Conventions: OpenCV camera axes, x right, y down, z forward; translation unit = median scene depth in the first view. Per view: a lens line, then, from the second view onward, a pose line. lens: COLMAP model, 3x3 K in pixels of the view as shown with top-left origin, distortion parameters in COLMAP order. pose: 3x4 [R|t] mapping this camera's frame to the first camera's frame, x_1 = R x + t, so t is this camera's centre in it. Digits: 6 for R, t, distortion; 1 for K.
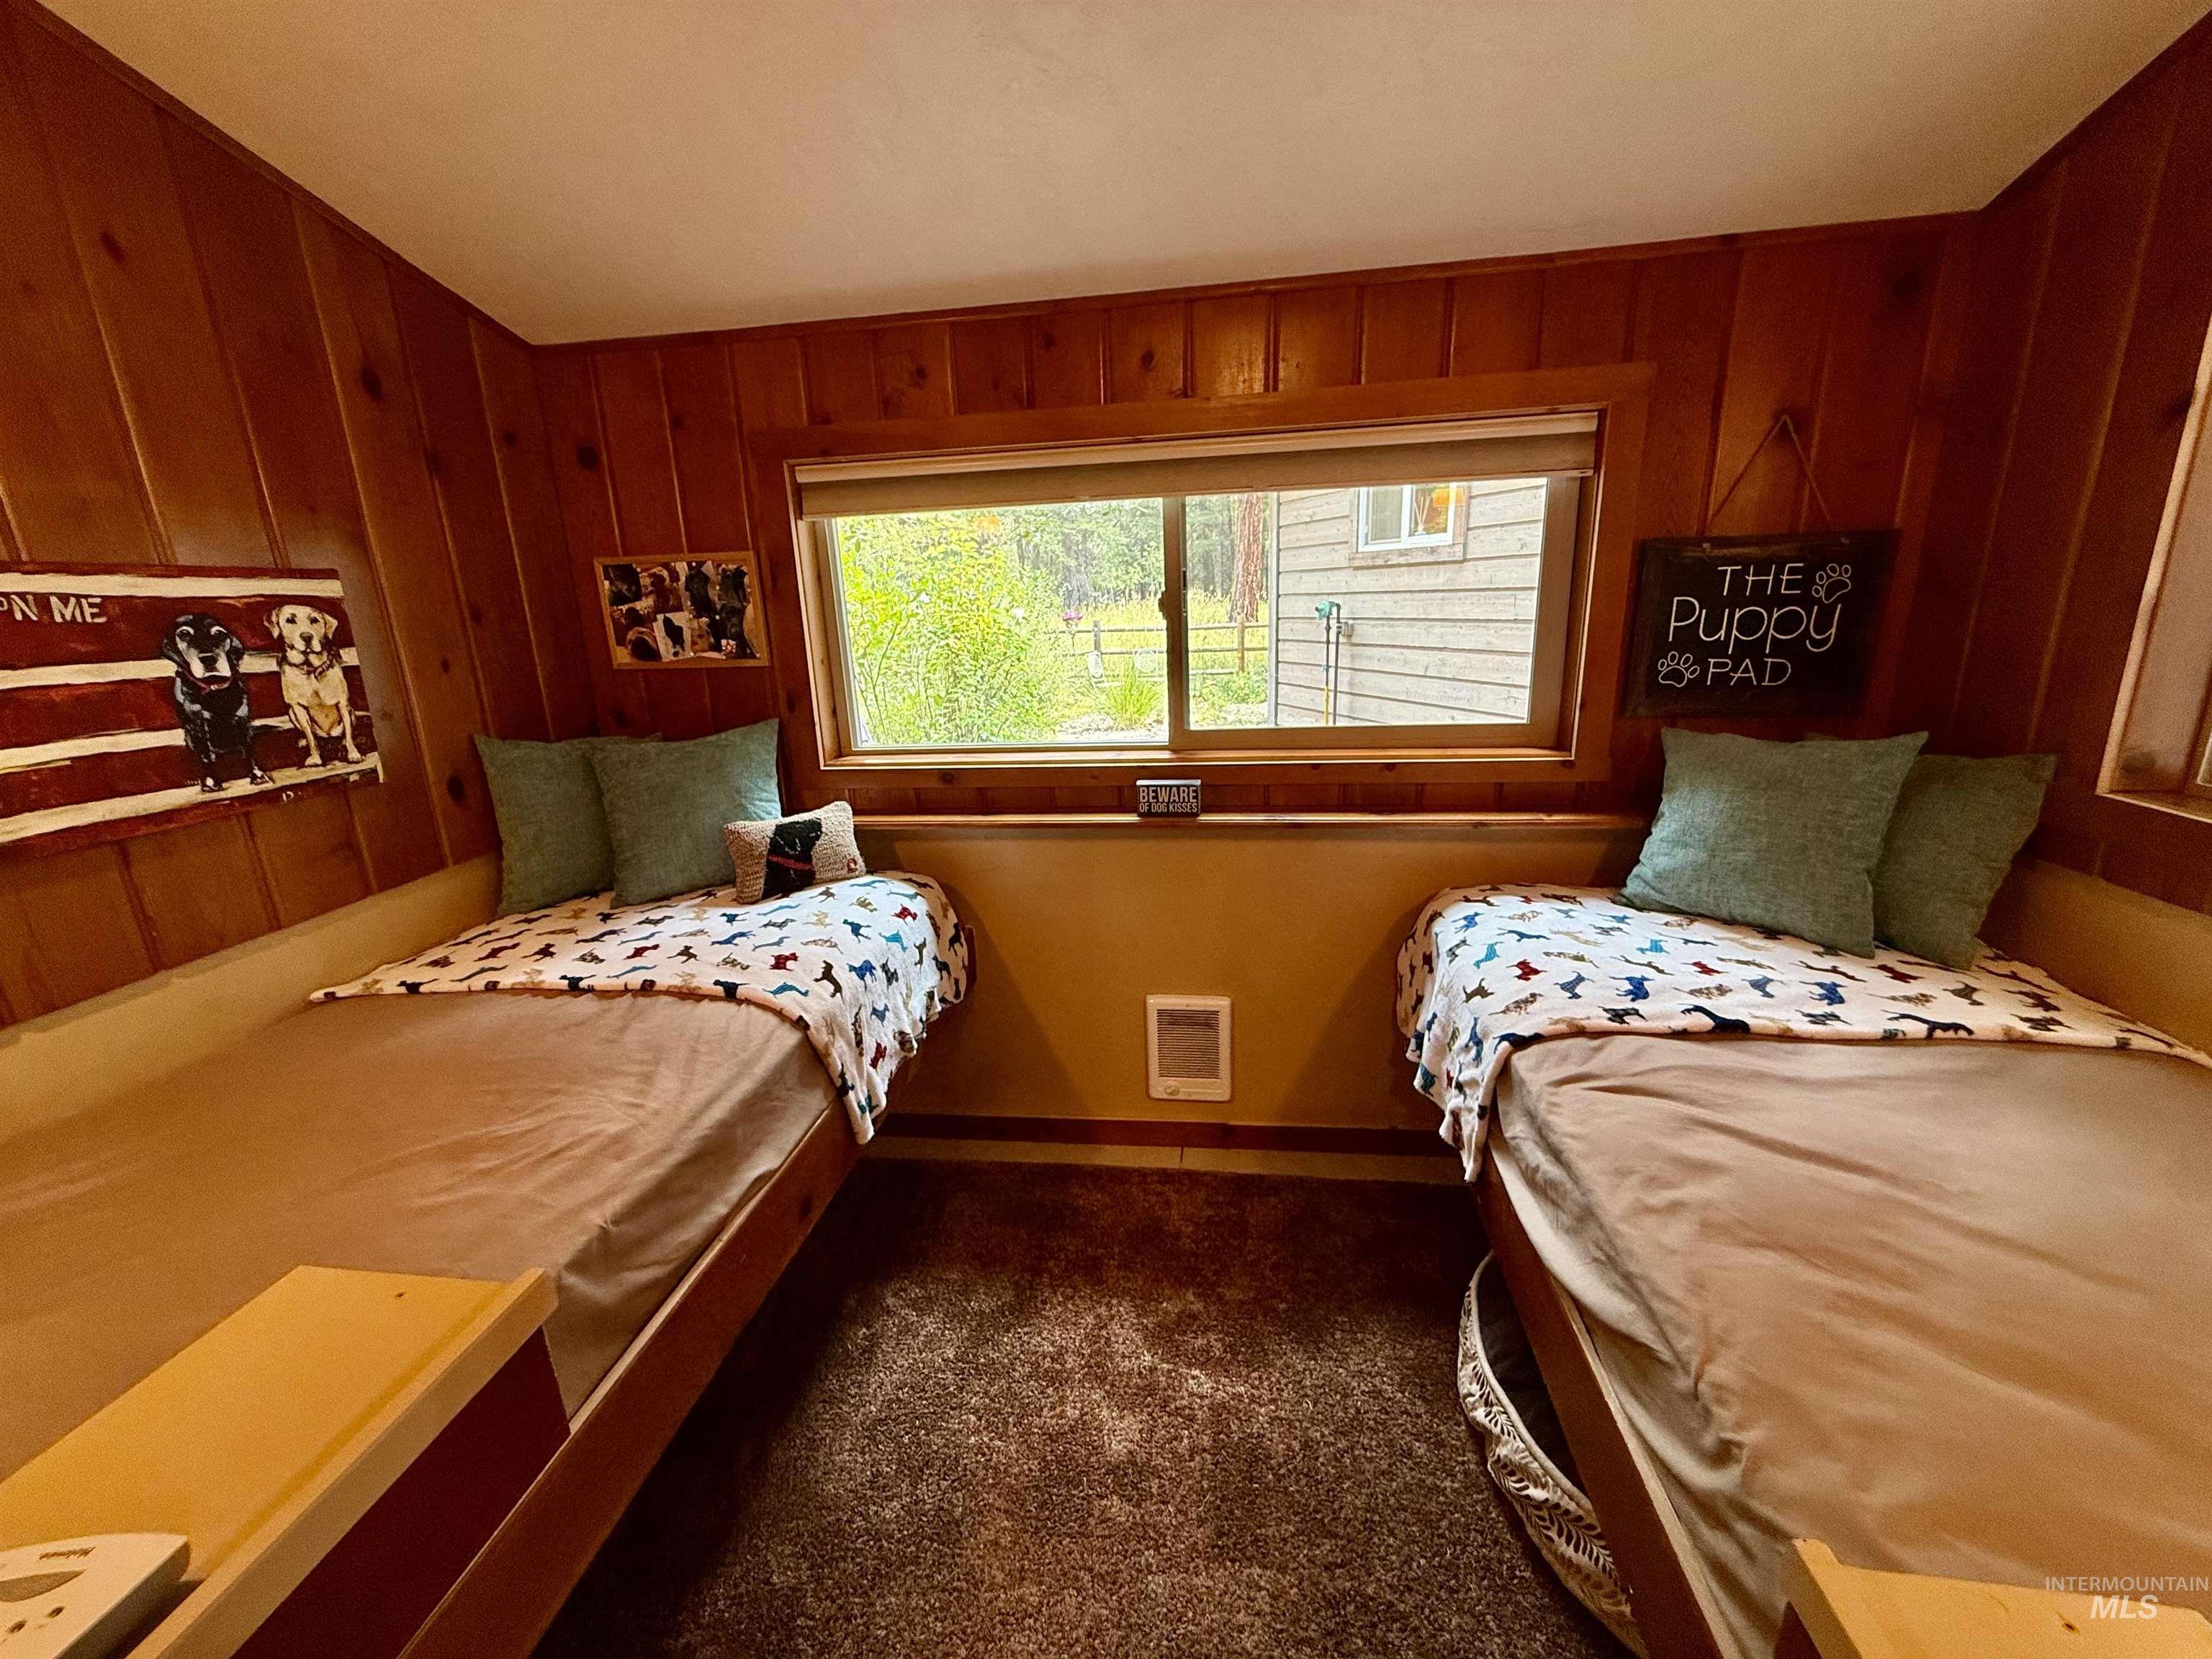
lens RADIAL K [[892.0, 0, 1105.0], [0, 892.0, 828.0], [0, 0, 1]] dist [-0.000566, -0.000030]
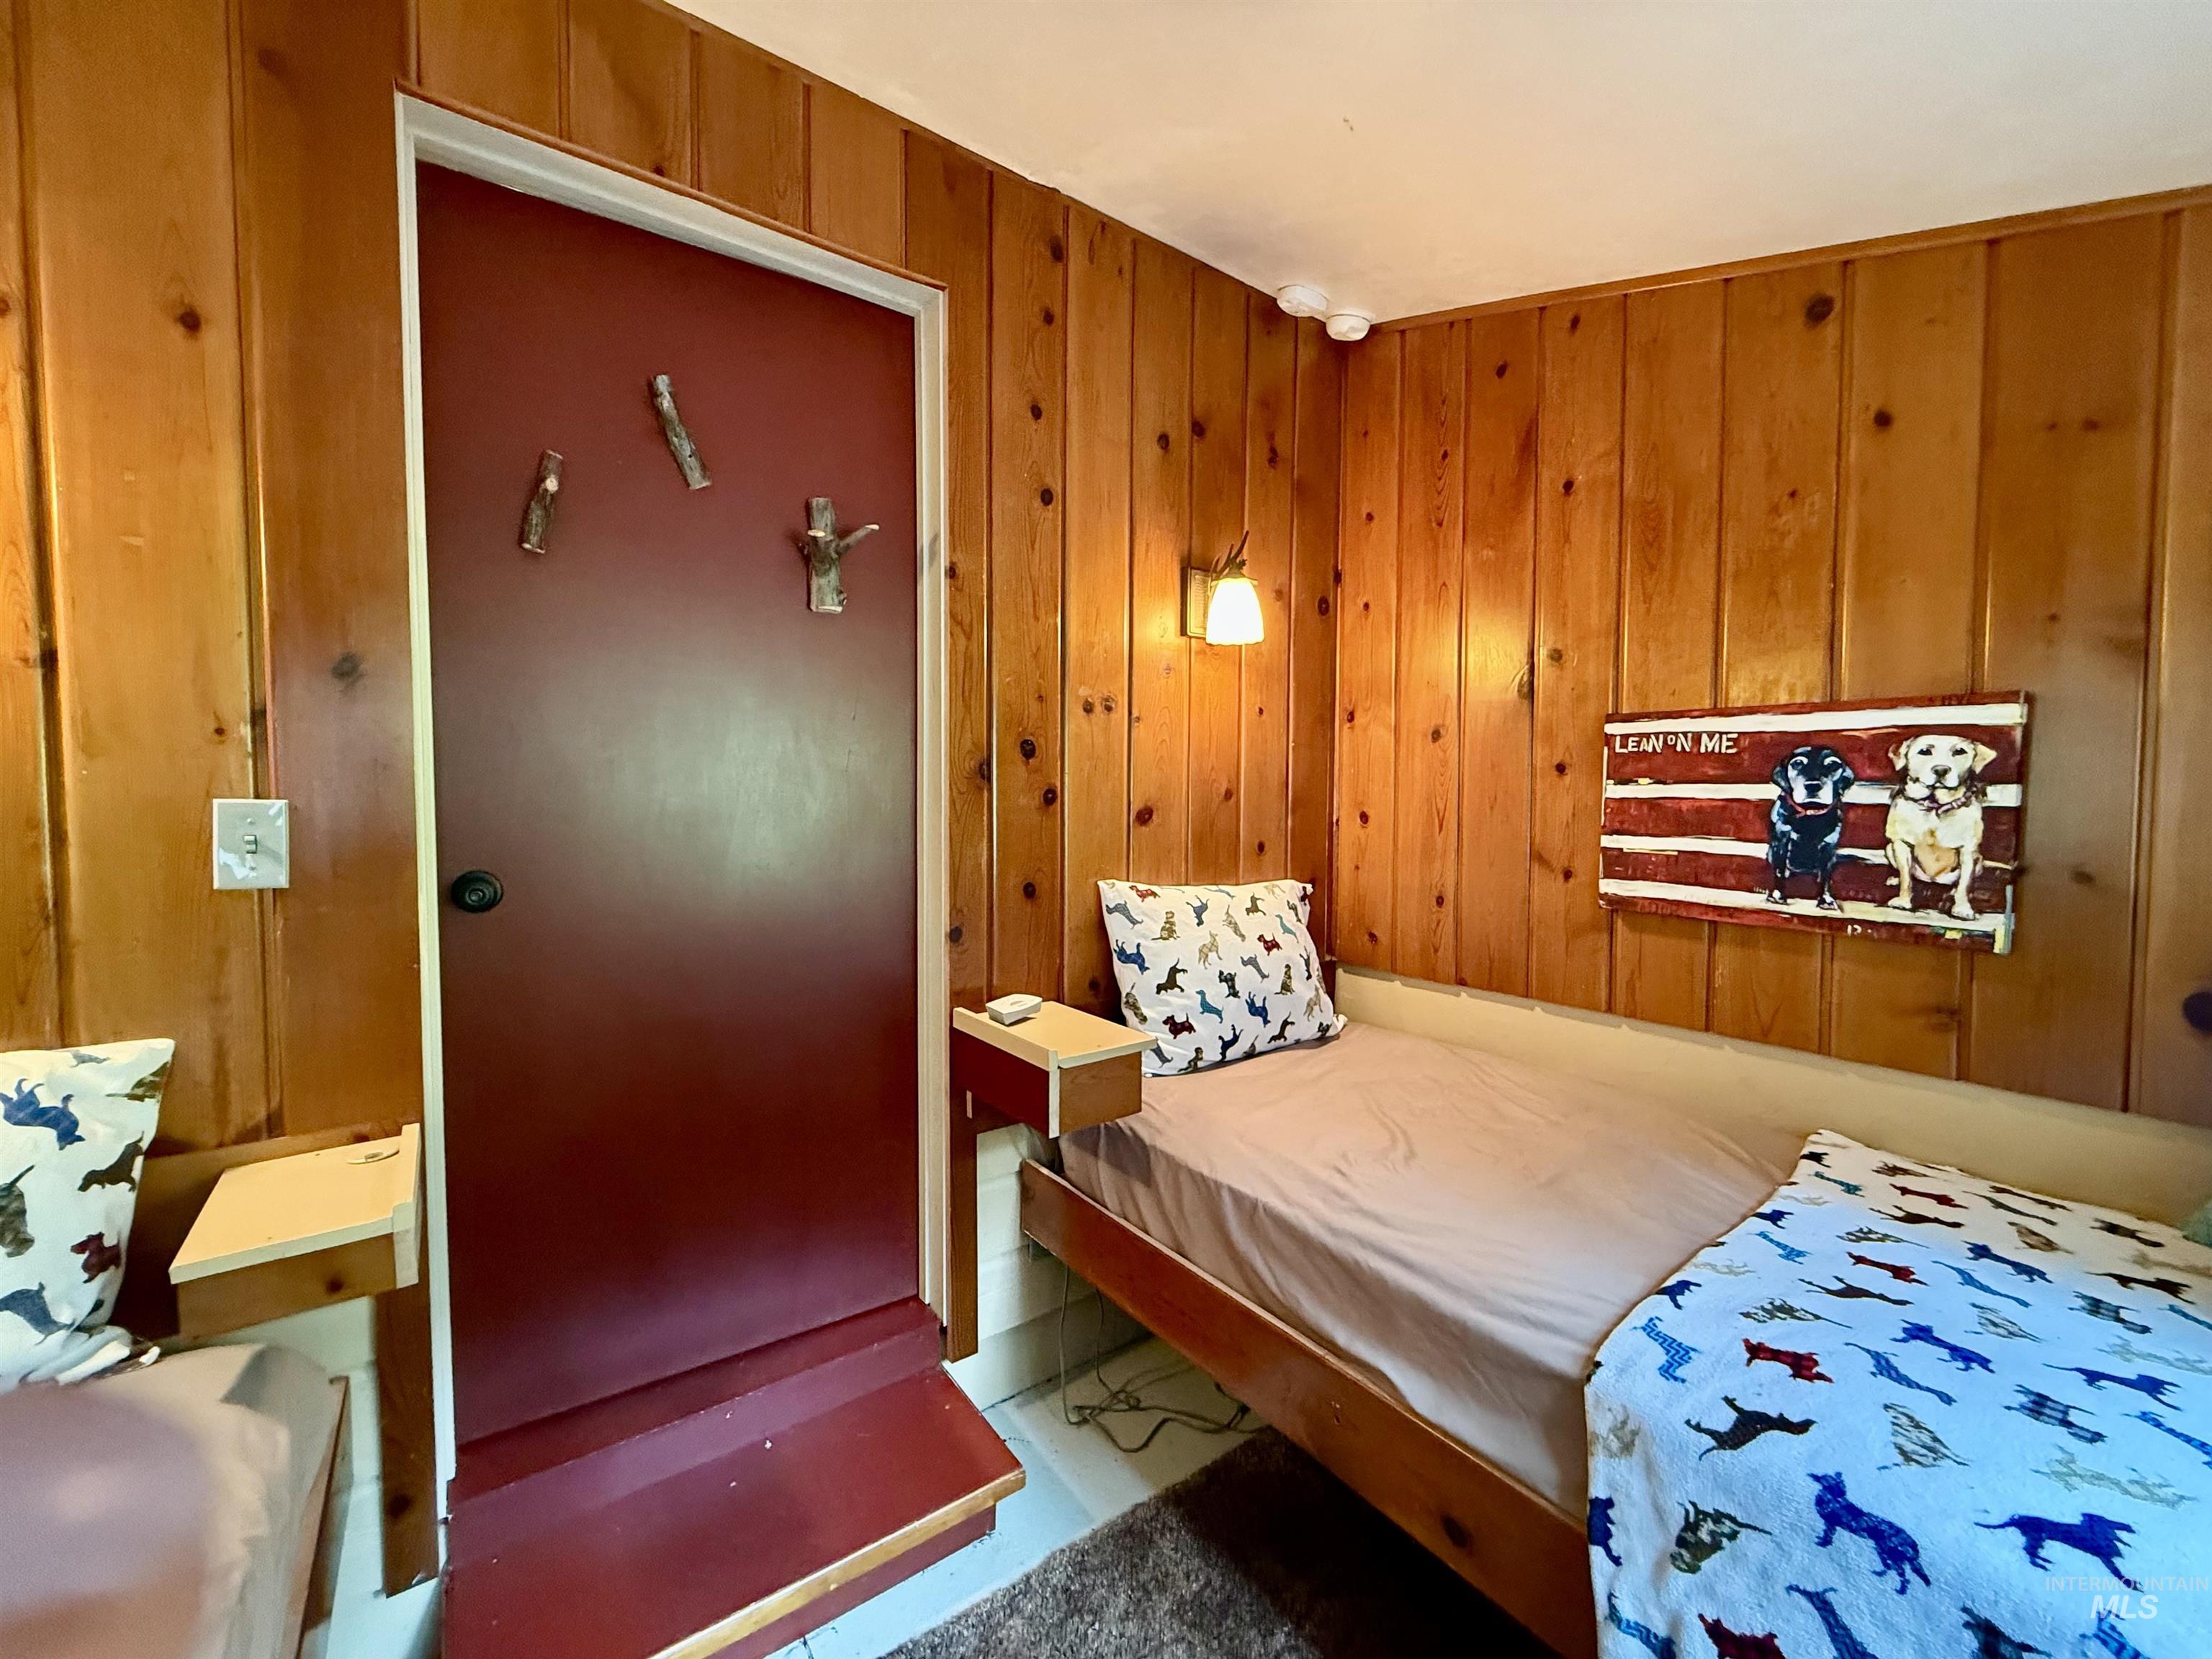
lens RADIAL K [[892.0, 0, 1101.3], [0, 892.0, 826.7], [0, 0, 1]] dist [-0.000566, -0.000030]
pose [[-0.719017, 0.067339, -0.691723, 0.328888], [-0.152363, 0.955810, 0.251422, -0.259933], [0.678086, 0.286169, -0.676984, 1.065973]]
